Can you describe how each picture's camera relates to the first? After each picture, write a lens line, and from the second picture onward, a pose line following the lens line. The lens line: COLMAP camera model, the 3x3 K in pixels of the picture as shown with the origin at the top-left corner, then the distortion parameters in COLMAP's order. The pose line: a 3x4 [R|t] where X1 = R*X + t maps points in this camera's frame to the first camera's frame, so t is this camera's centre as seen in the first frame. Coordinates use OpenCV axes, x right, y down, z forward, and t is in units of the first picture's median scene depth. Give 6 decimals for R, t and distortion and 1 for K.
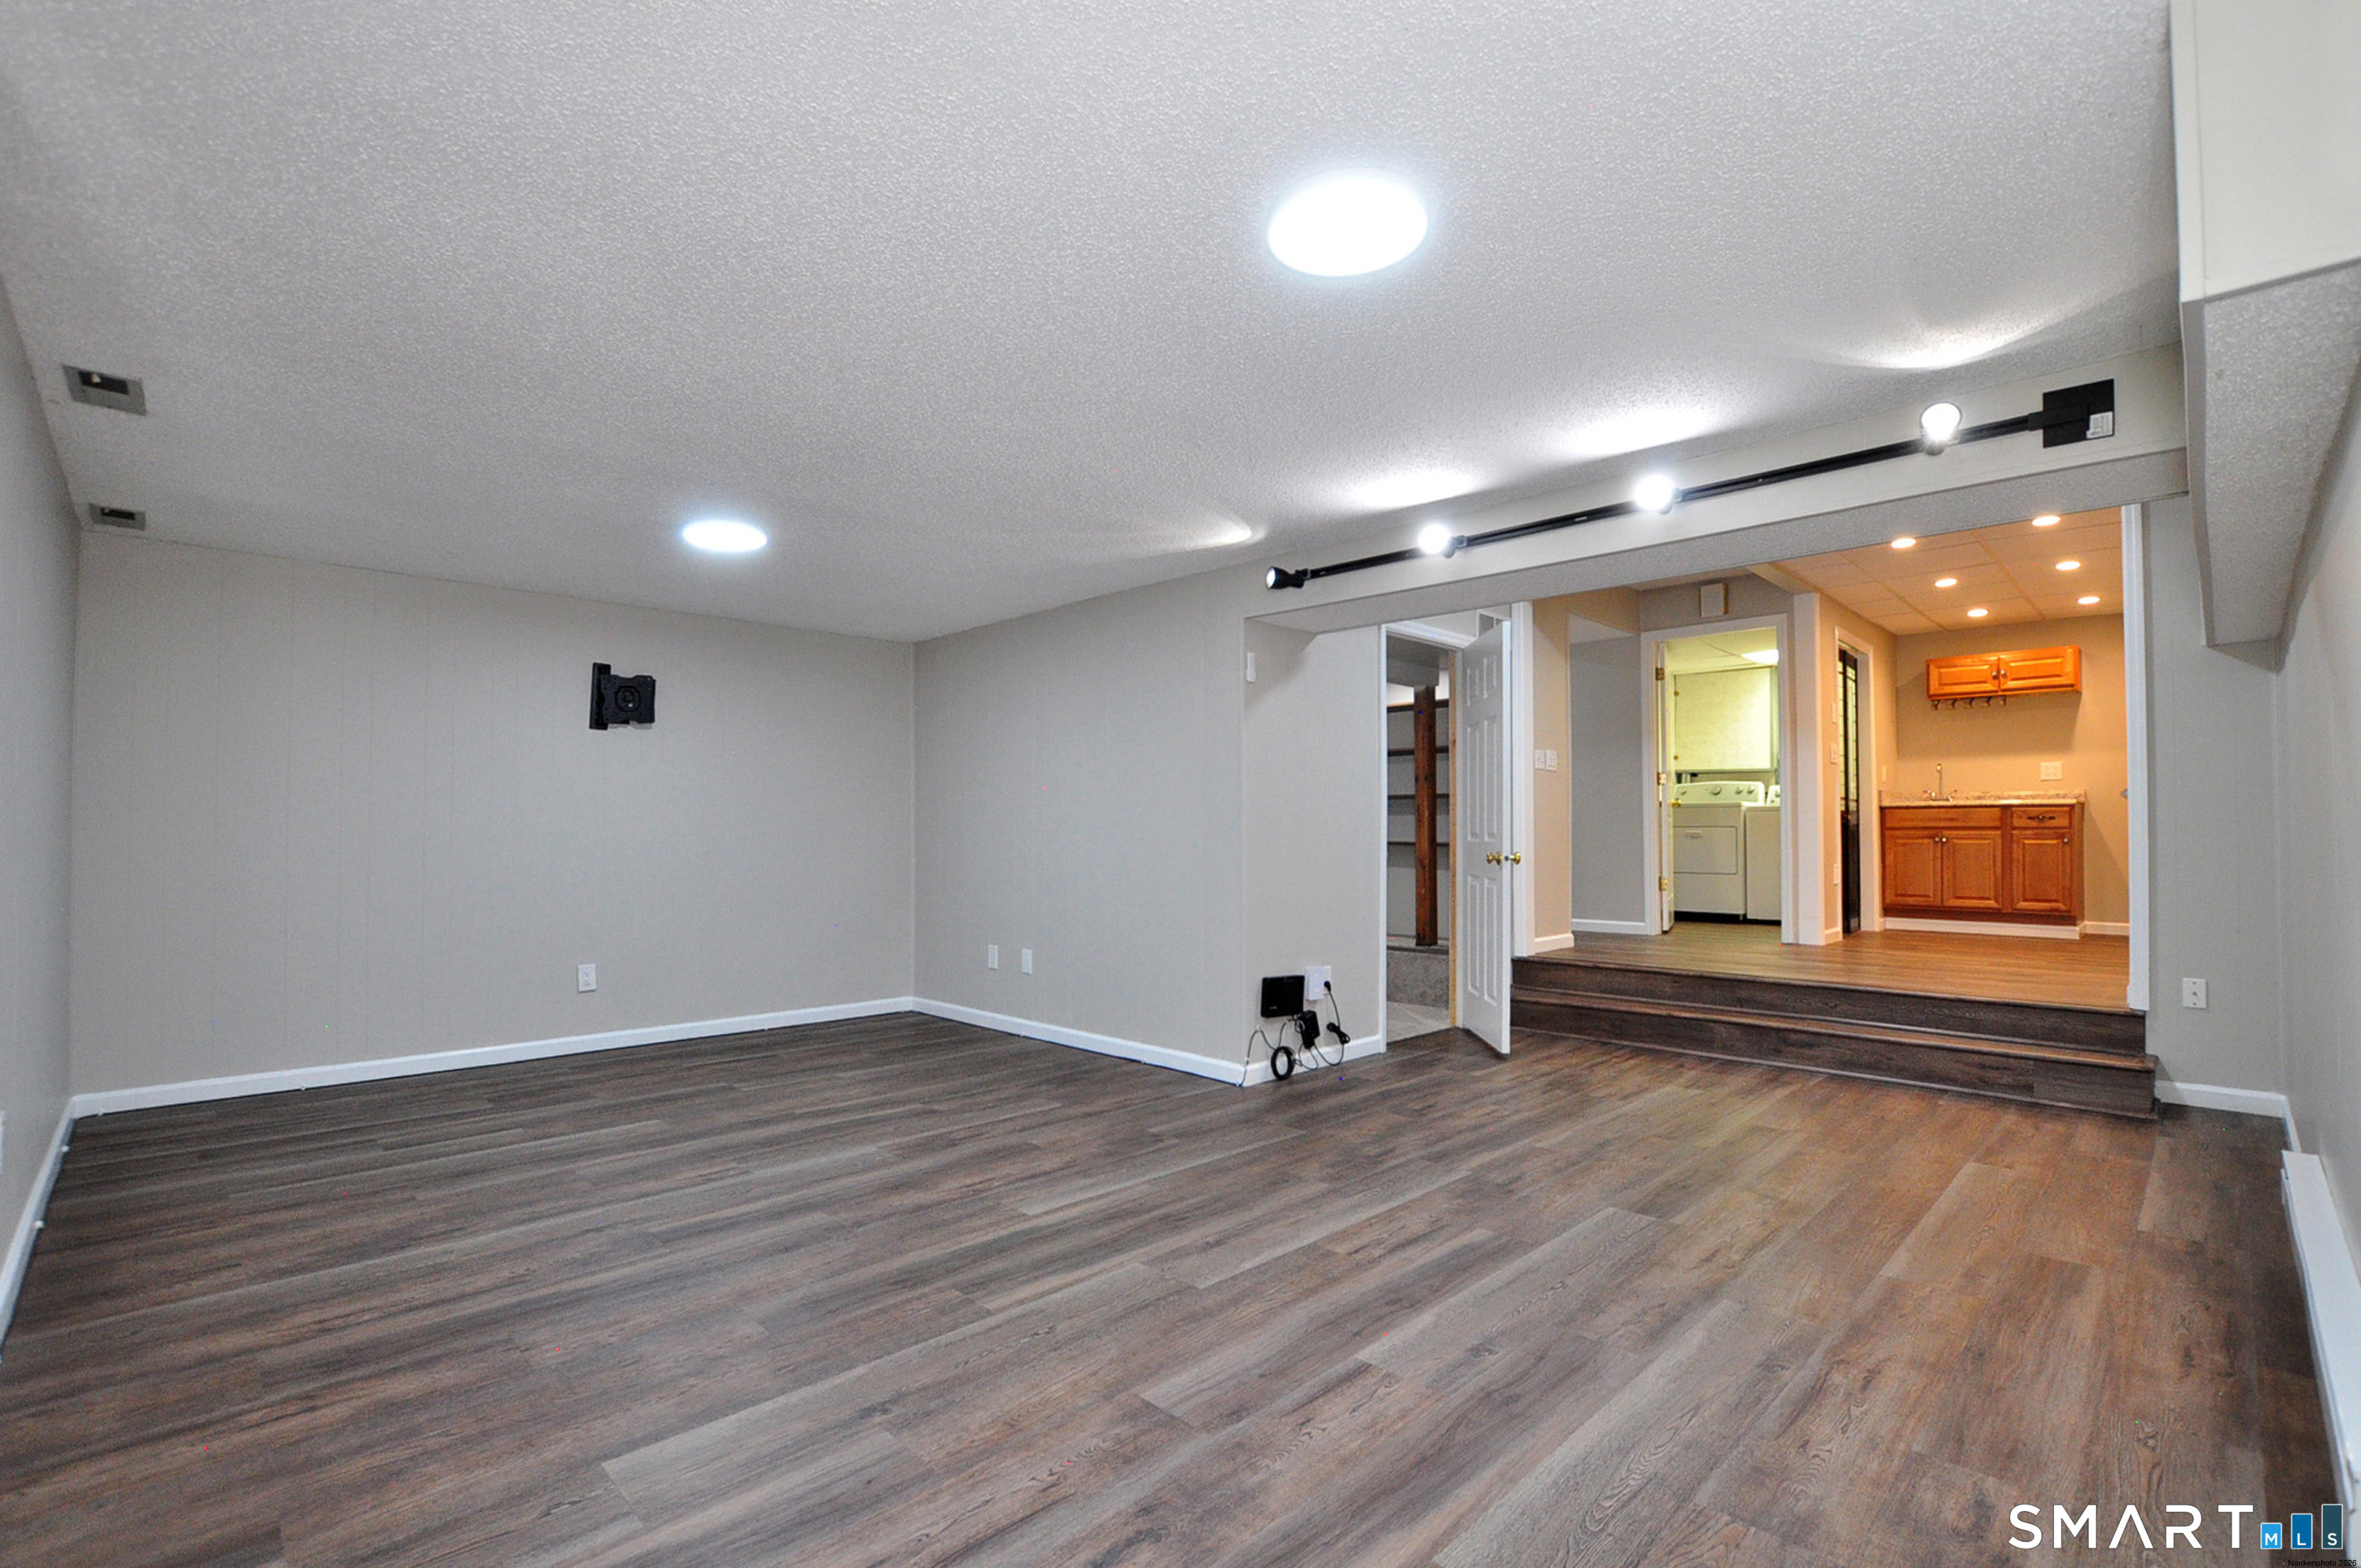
lens RADIAL K [[1022.0, 0, 1192.7], [0, 1022.0, 797.3], [0, 0, 1]] dist [-0.027933, 0.000127]
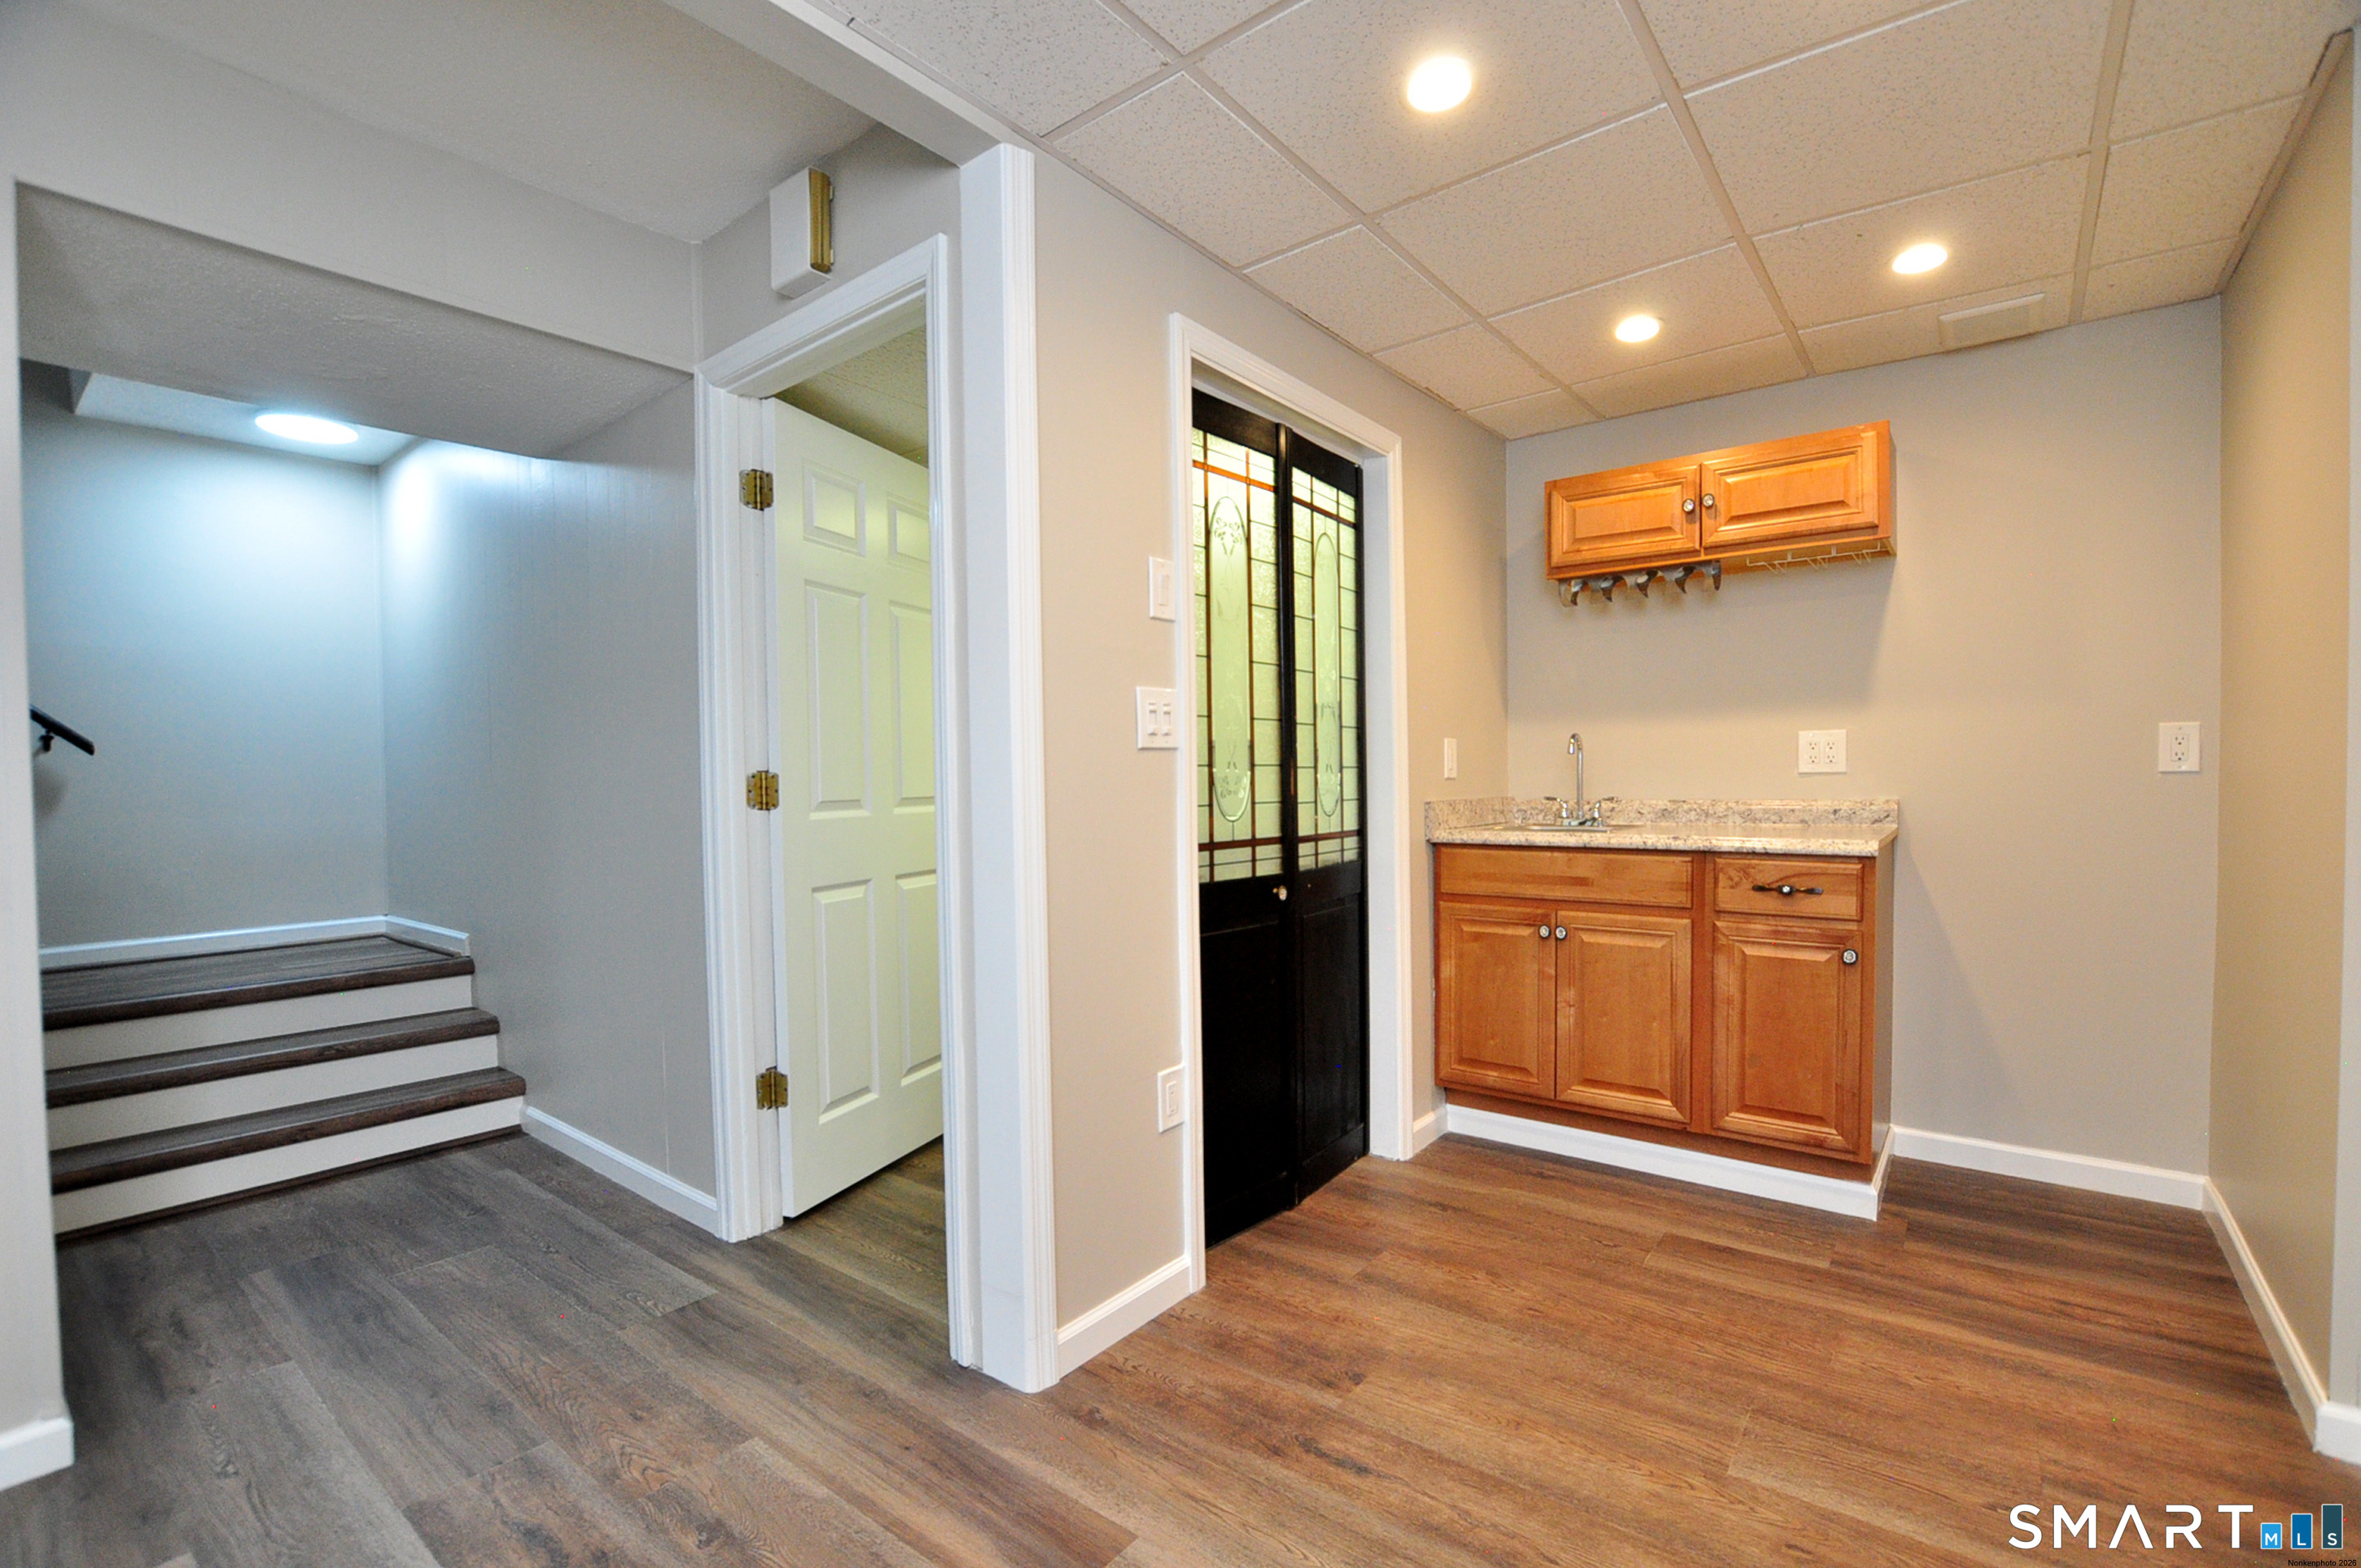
lens RADIAL K [[1022.0, 0, 1192.7], [0, 1022.0, 797.3], [0, 0, 1]] dist [-0.027933, 0.000127]
pose [[0.991782, -0.017942, 0.126674, 0.560973], [0.011391, 0.998569, 0.052255, -0.032882], [-0.127431, -0.050382, 0.990567, 0.635713]]
